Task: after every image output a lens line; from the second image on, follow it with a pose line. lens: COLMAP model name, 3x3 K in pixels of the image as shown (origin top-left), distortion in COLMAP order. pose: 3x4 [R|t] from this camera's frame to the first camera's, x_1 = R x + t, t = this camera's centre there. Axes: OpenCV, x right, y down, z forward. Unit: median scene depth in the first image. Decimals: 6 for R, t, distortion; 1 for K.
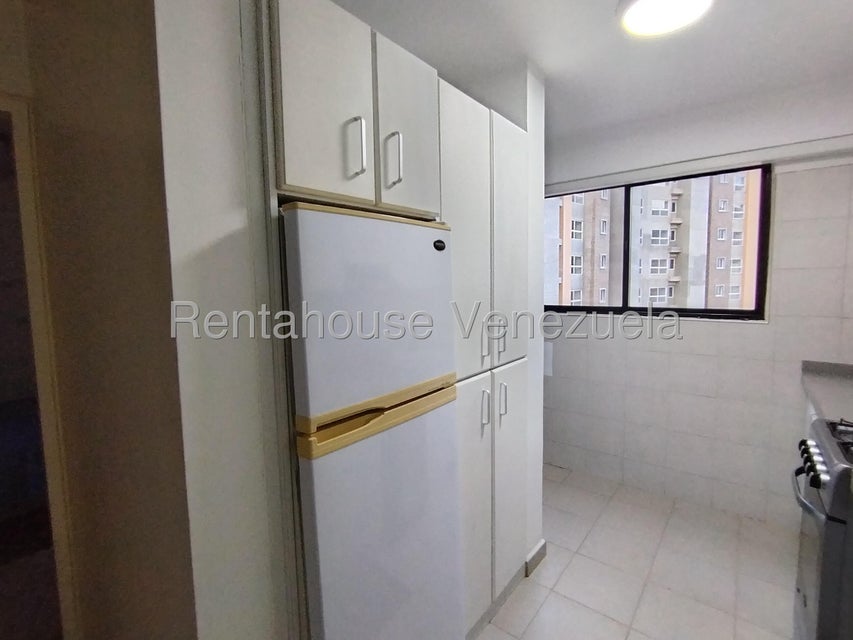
lens RADIAL K [[408.5, 0, 425.2], [0, 408.5, 314.1], [0, 0, 1]] dist [-0.009361, 0.004626]
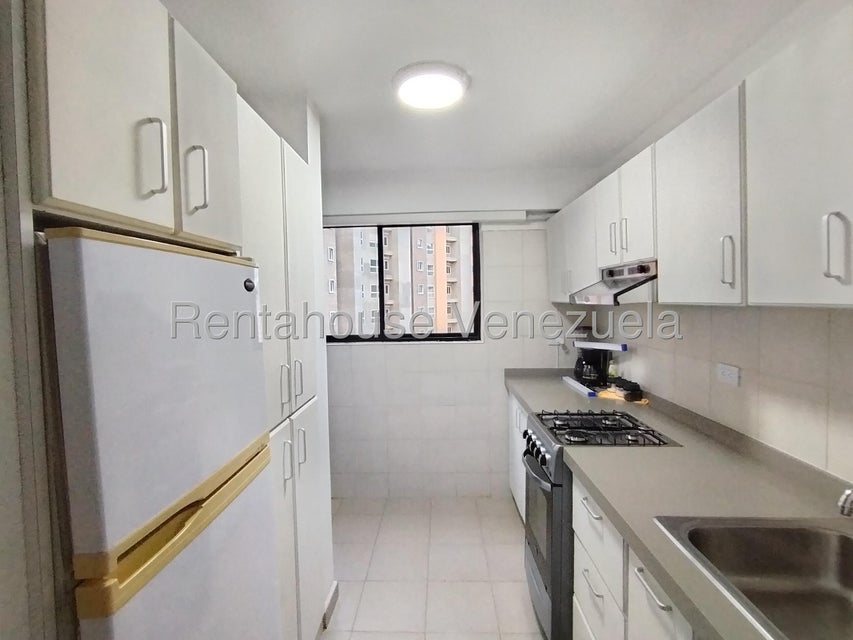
lens RADIAL K [[408.5, 0, 426.2], [0, 408.5, 313.1], [0, 0, 1]] dist [-0.009361, 0.004626]
pose [[0.799677, -0.018175, 0.600155, -0.131066], [0.053388, 0.997735, -0.040921, -0.039145], [-0.598052, 0.064765, 0.798836, 0.070597]]
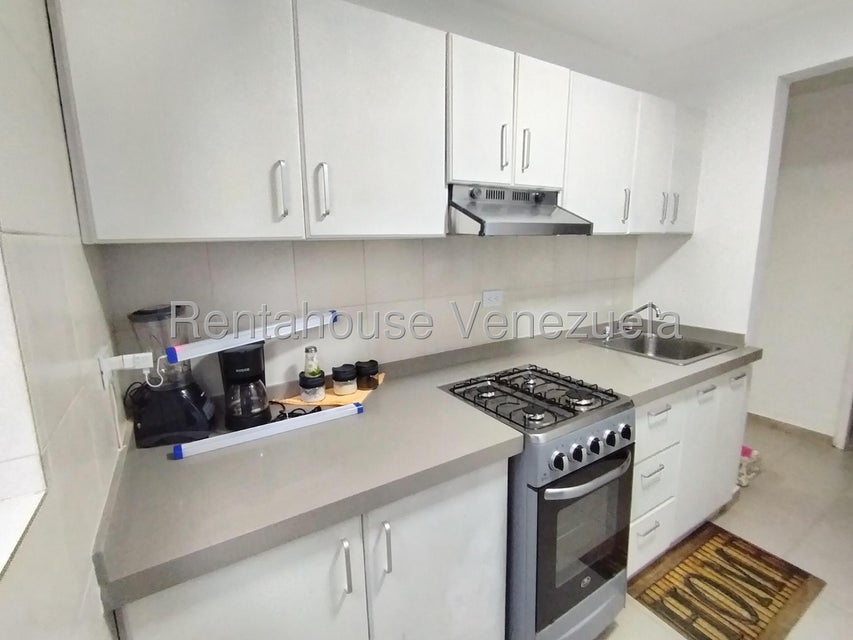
lens RADIAL K [[408.5, 0, 420.8], [0, 408.5, 312.9], [0, 0, 1]] dist [-0.009361, 0.004626]
pose [[-0.946273, -0.022738, 0.322569, 0.830719], [0.058793, 0.968801, 0.240764, -0.142729], [-0.317980, 0.246794, -0.915413, 1.525938]]
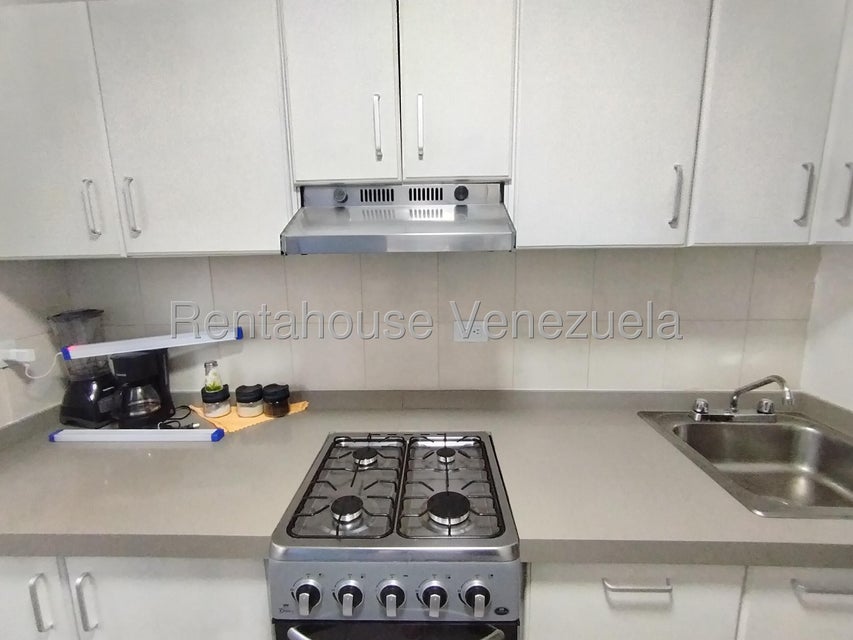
lens RADIAL K [[408.5, 0, 424.4], [0, 408.5, 312.9], [0, 0, 1]] dist [-0.009361, 0.004626]
pose [[-0.612937, -0.105588, 0.783045, 0.420782], [0.087209, 0.975935, 0.199863, -0.111341], [-0.785304, 0.190792, -0.588979, 0.990296]]
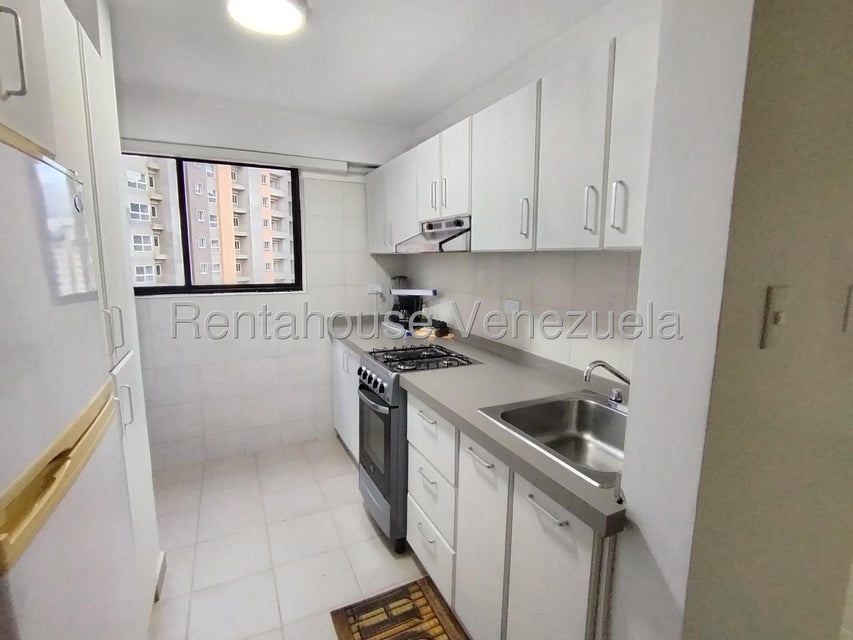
lens RADIAL K [[408.5, 0, 426.1], [0, 408.5, 312.3], [0, 0, 1]] dist [-0.009361, 0.004626]
pose [[0.423060, -0.103347, 0.900189, -0.258776], [0.059101, 0.994506, 0.086400, -0.007086], [-0.904172, 0.016649, 0.426844, 0.119451]]
